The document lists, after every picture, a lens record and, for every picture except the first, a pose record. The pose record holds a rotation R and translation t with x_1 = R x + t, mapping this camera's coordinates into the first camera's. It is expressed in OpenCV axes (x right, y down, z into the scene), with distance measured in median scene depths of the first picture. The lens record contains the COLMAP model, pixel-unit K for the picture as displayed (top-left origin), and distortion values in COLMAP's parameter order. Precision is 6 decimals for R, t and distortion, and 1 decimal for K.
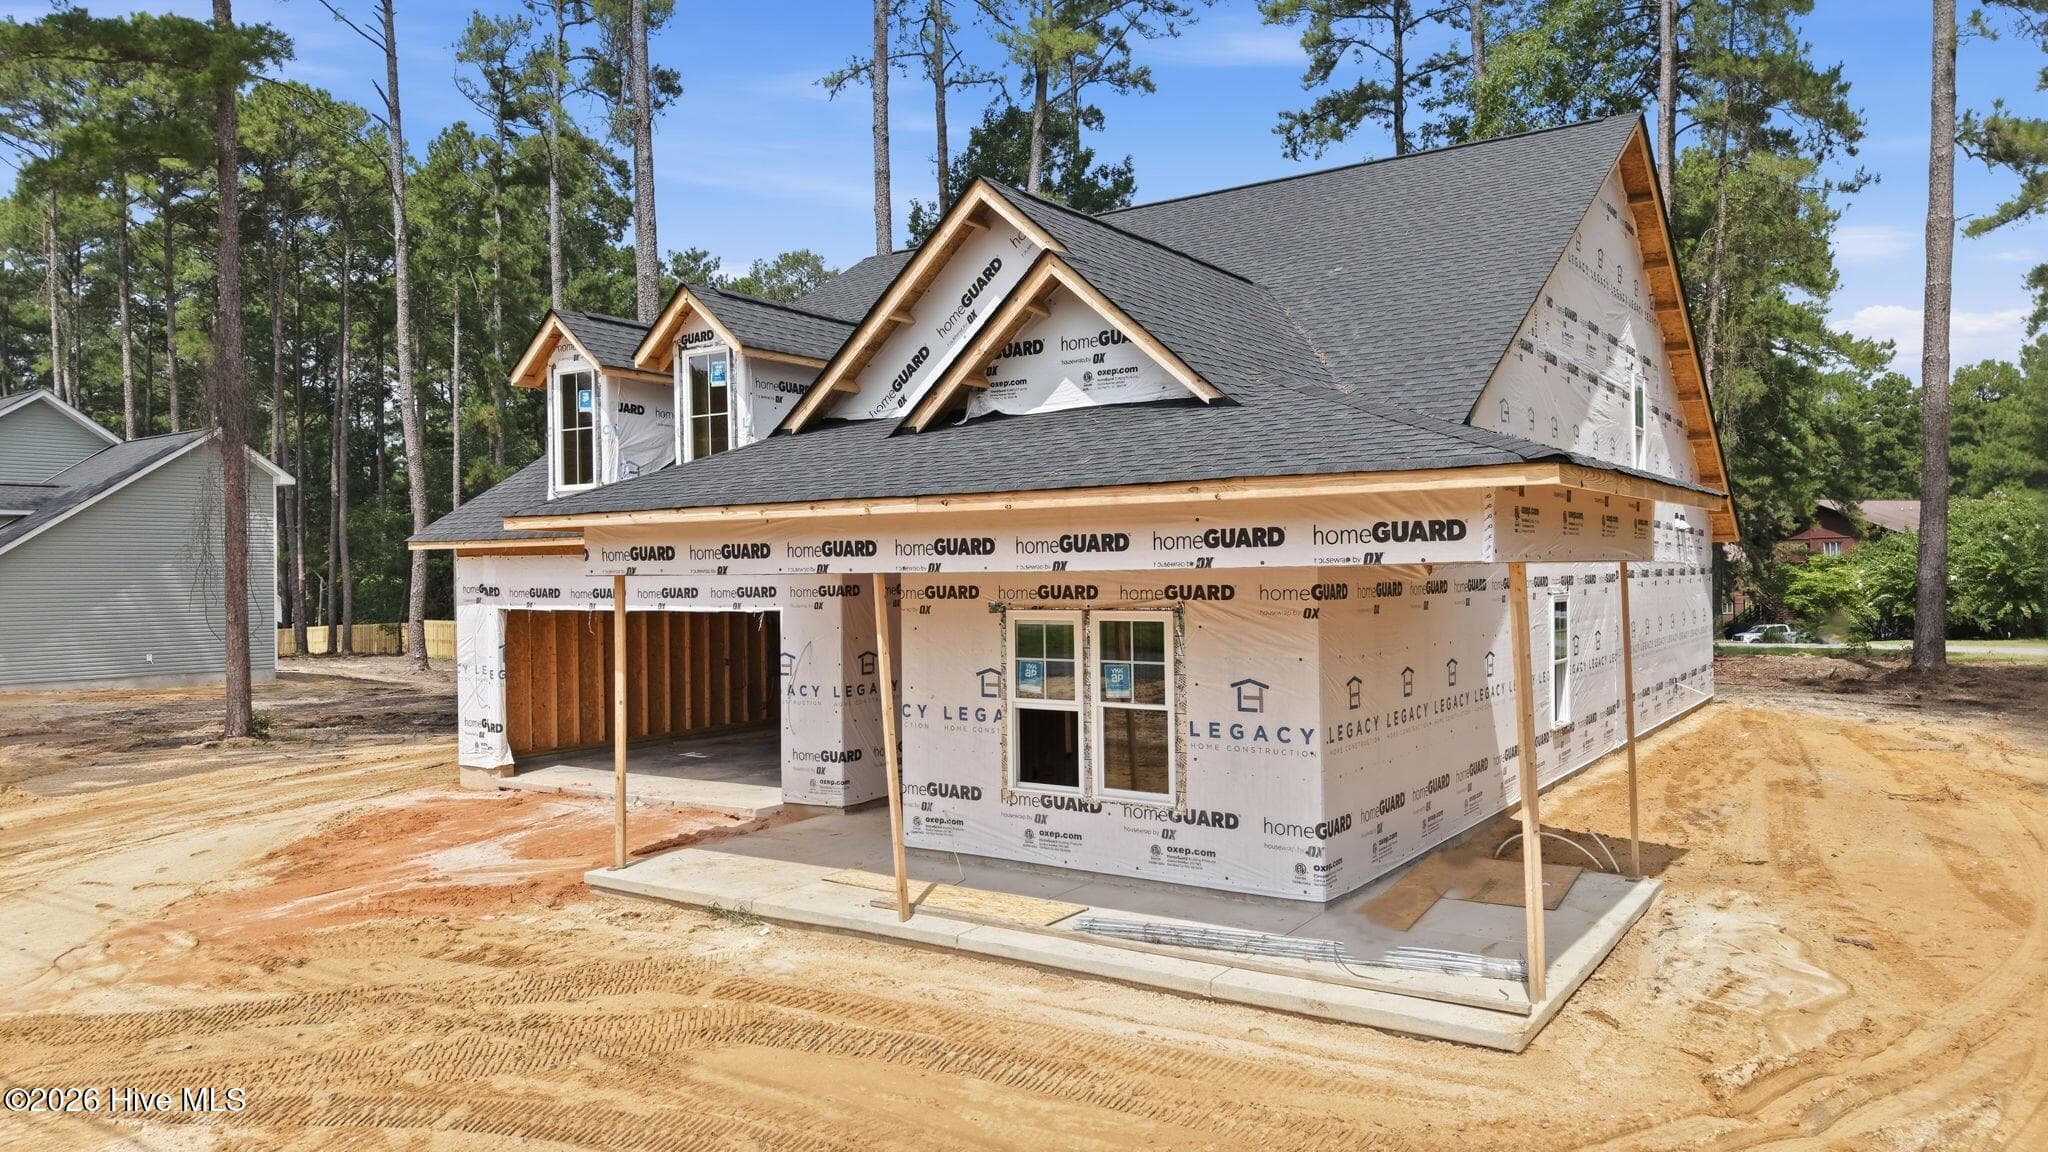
lens RADIAL K [[1383.0, 0, 1031.1], [0, 1383.0, 569.8], [0, 0, 1]] dist [0.008260, -0.004044]
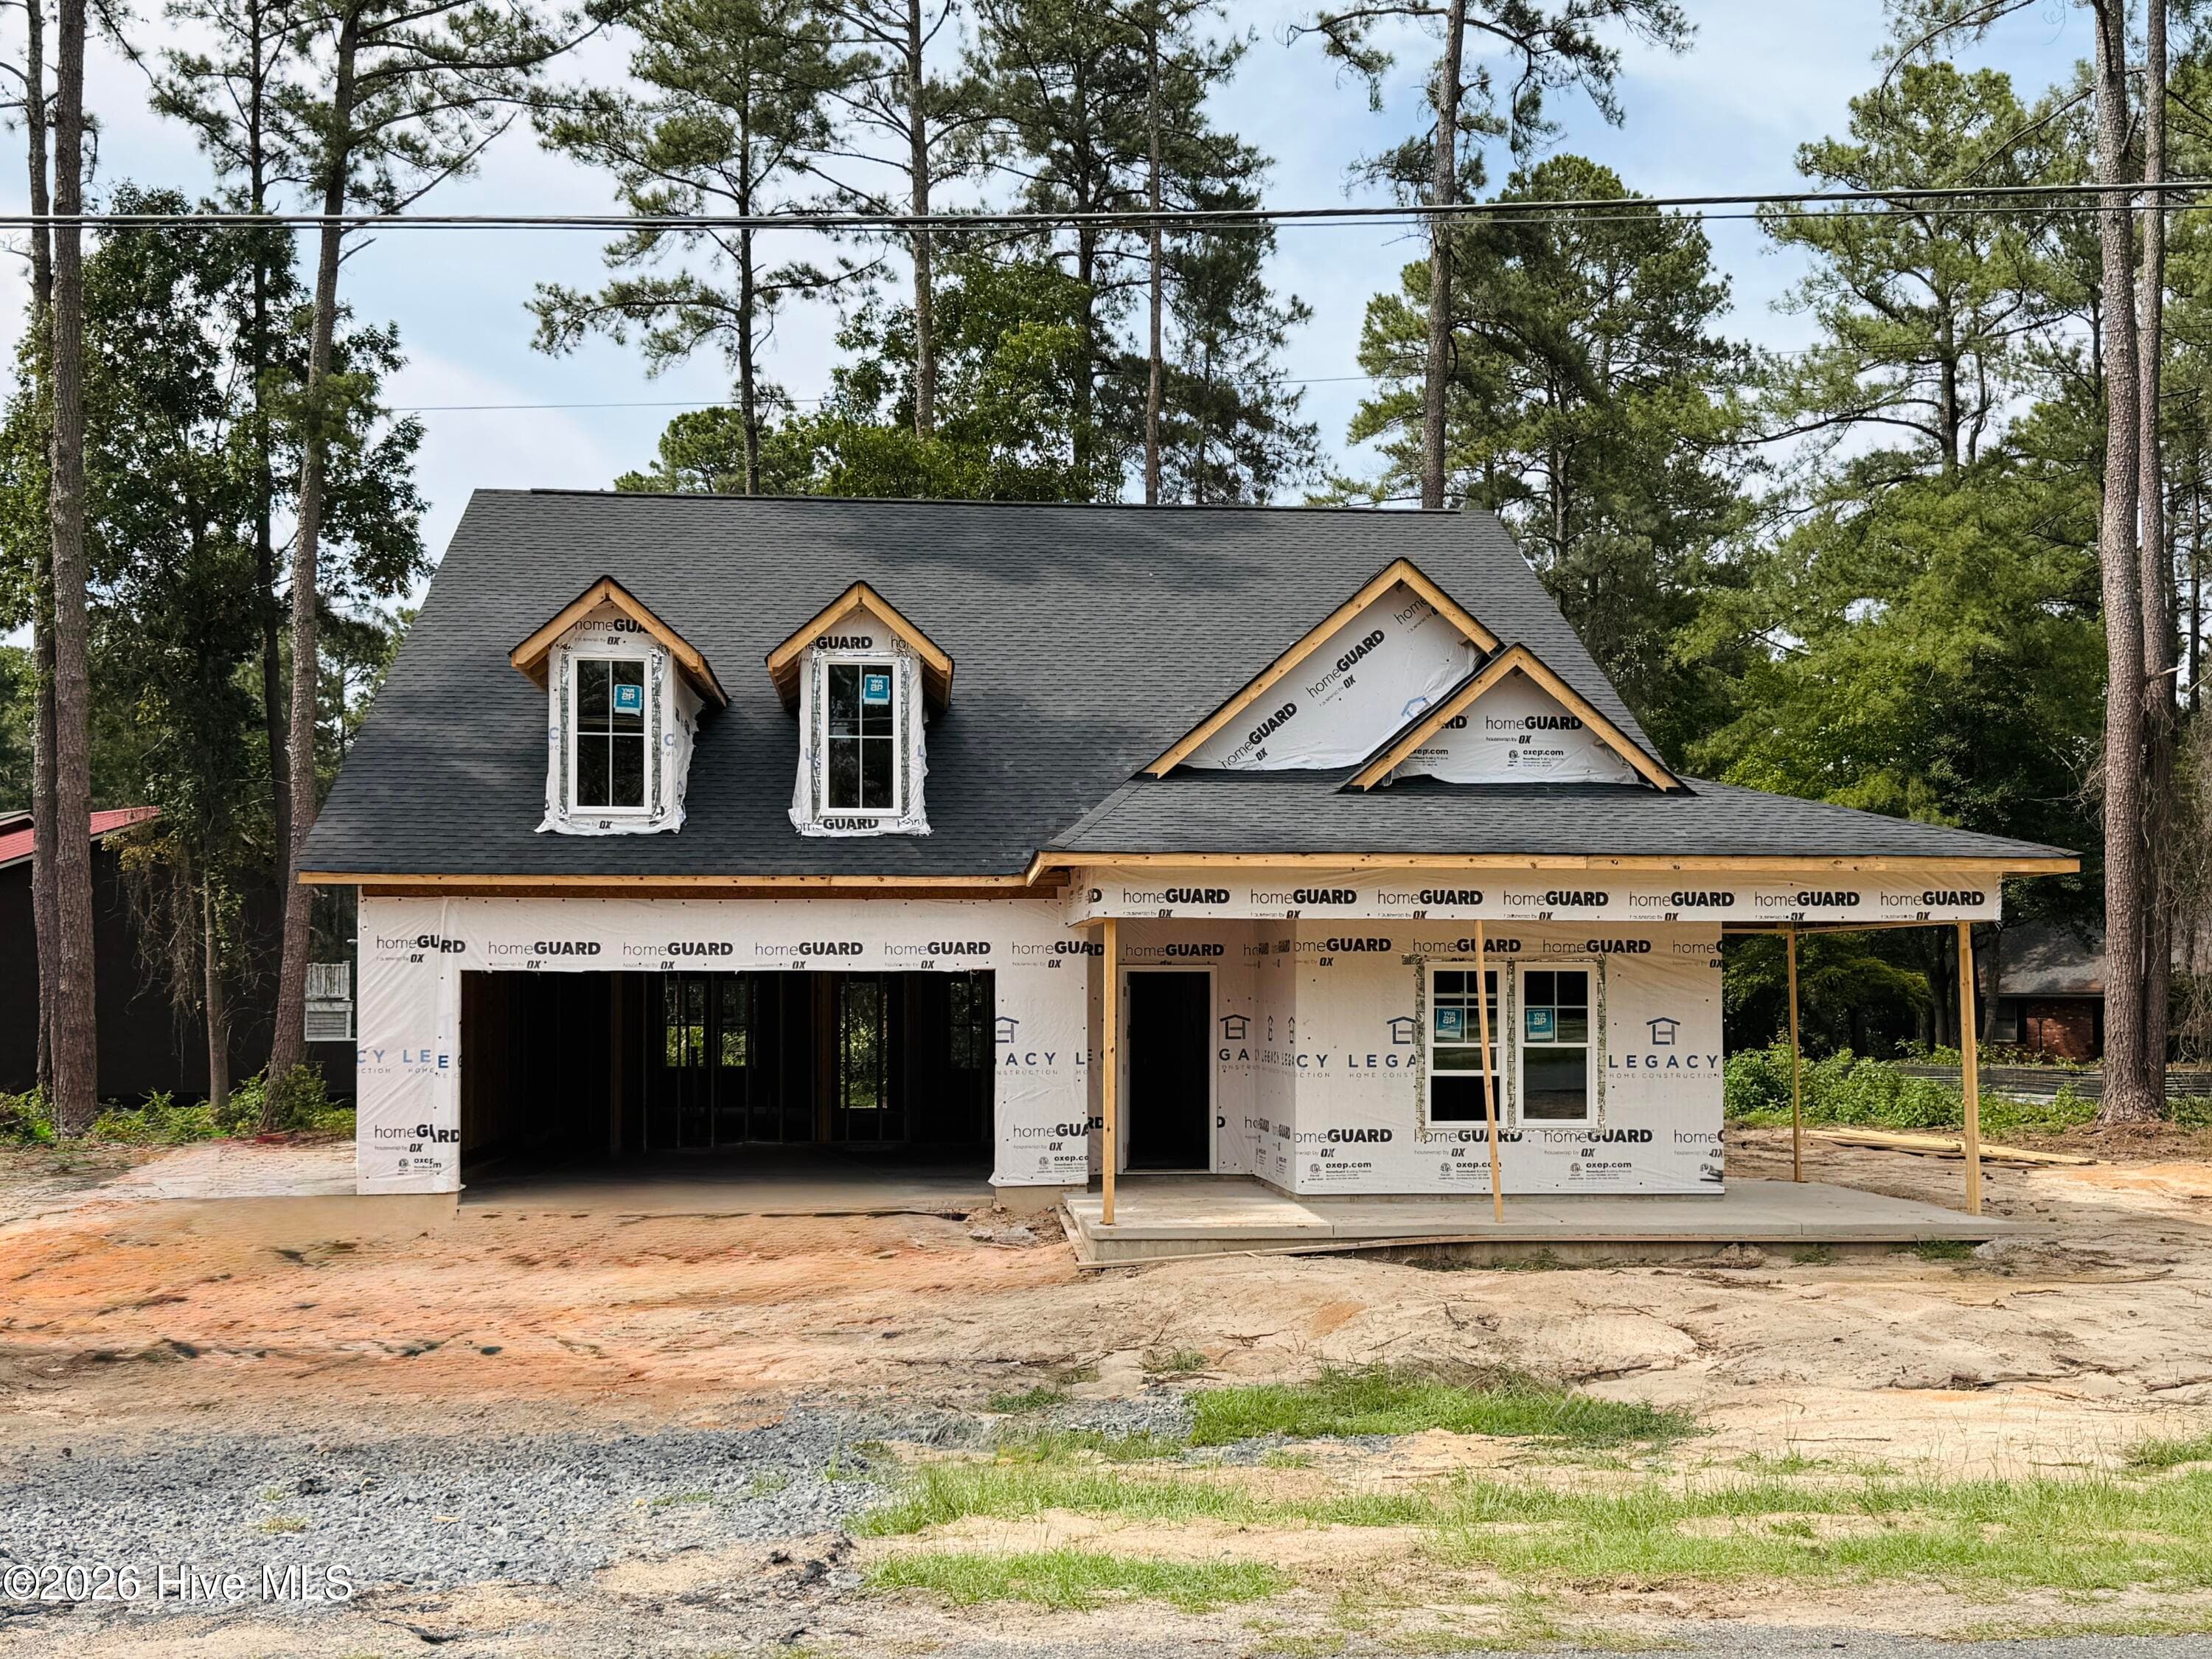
lens RADIAL K [[2475.9, 0, 1070.3], [0, 2475.9, 981.2], [0, 0, 1]] dist [-0.051858, 0.666965]
pose [[0.765657, 0.018866, 0.642972, -1.470895], [-0.011095, 0.999808, -0.016124, 0.078519], [-0.643153, 0.005212, 0.765720, -0.299192]]
